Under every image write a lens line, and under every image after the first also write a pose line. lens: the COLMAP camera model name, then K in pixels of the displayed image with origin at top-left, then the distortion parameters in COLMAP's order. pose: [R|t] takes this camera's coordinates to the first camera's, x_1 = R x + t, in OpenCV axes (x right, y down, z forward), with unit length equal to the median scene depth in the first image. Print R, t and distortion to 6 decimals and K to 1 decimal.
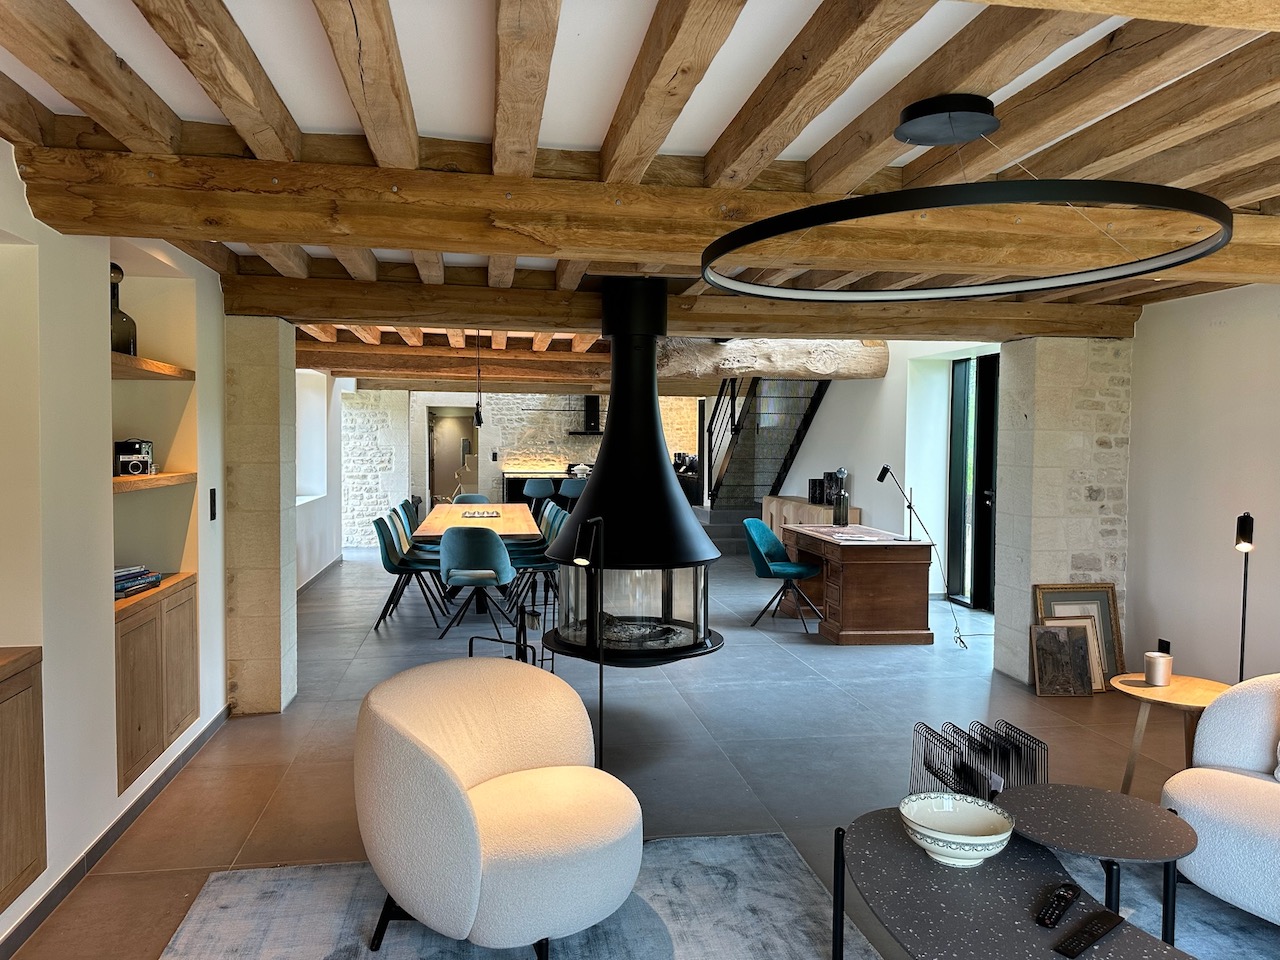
lens RADIAL K [[888.9, 0, 640.0], [0, 888.9, 480.0], [0, 0, 1]] dist [0.118047, -0.166508]
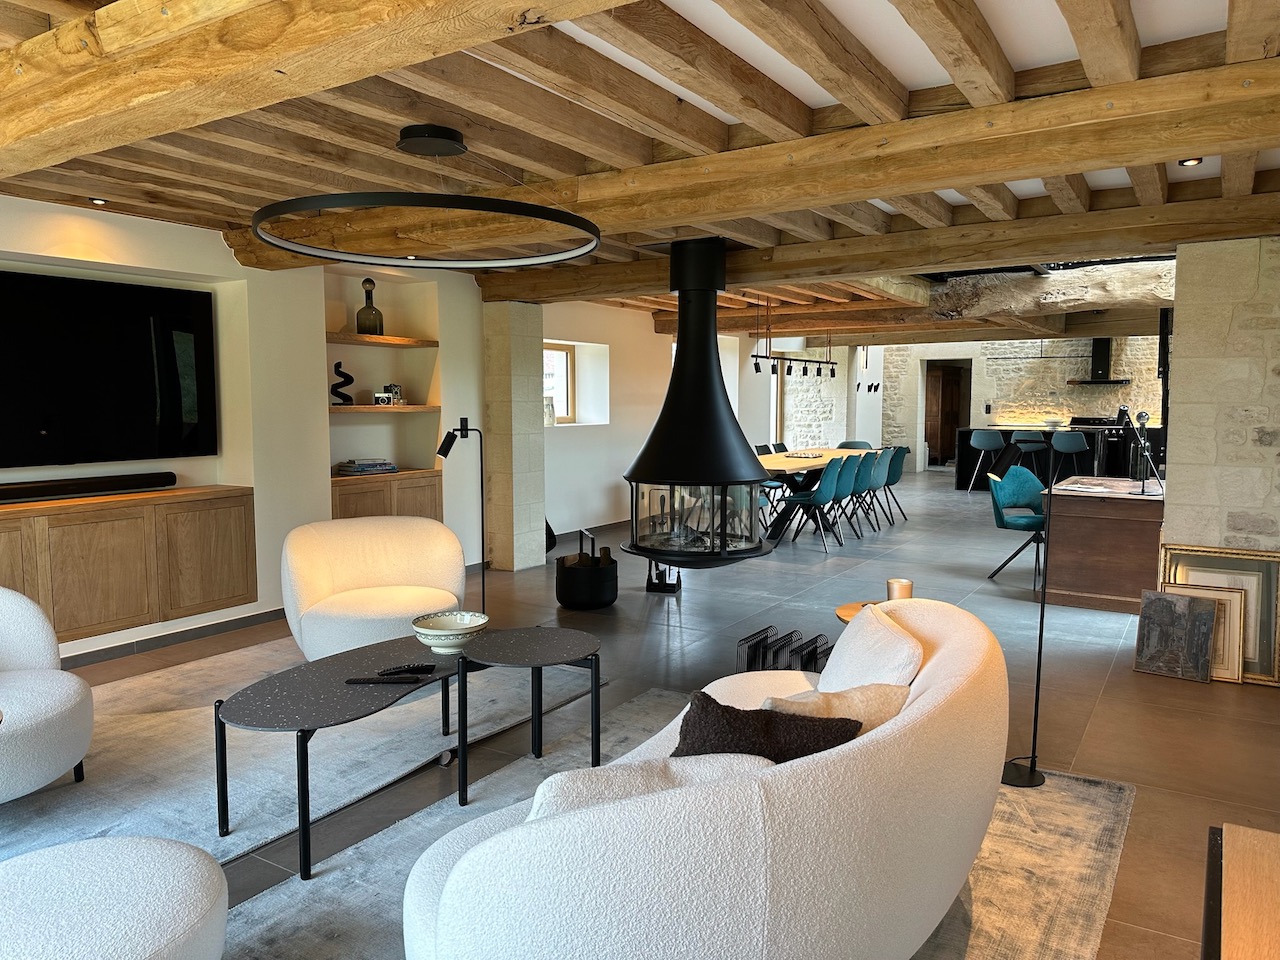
lens RADIAL K [[888.9, 0, 640.0], [0, 888.9, 480.0], [0, 0, 1]] dist [0.118047, -0.166508]
pose [[0.744909, 0.051993, -0.665137, 0.622681], [-0.022997, 0.998367, 0.052287, 0.023912], [0.666769, -0.023652, 0.744889, 0.053084]]
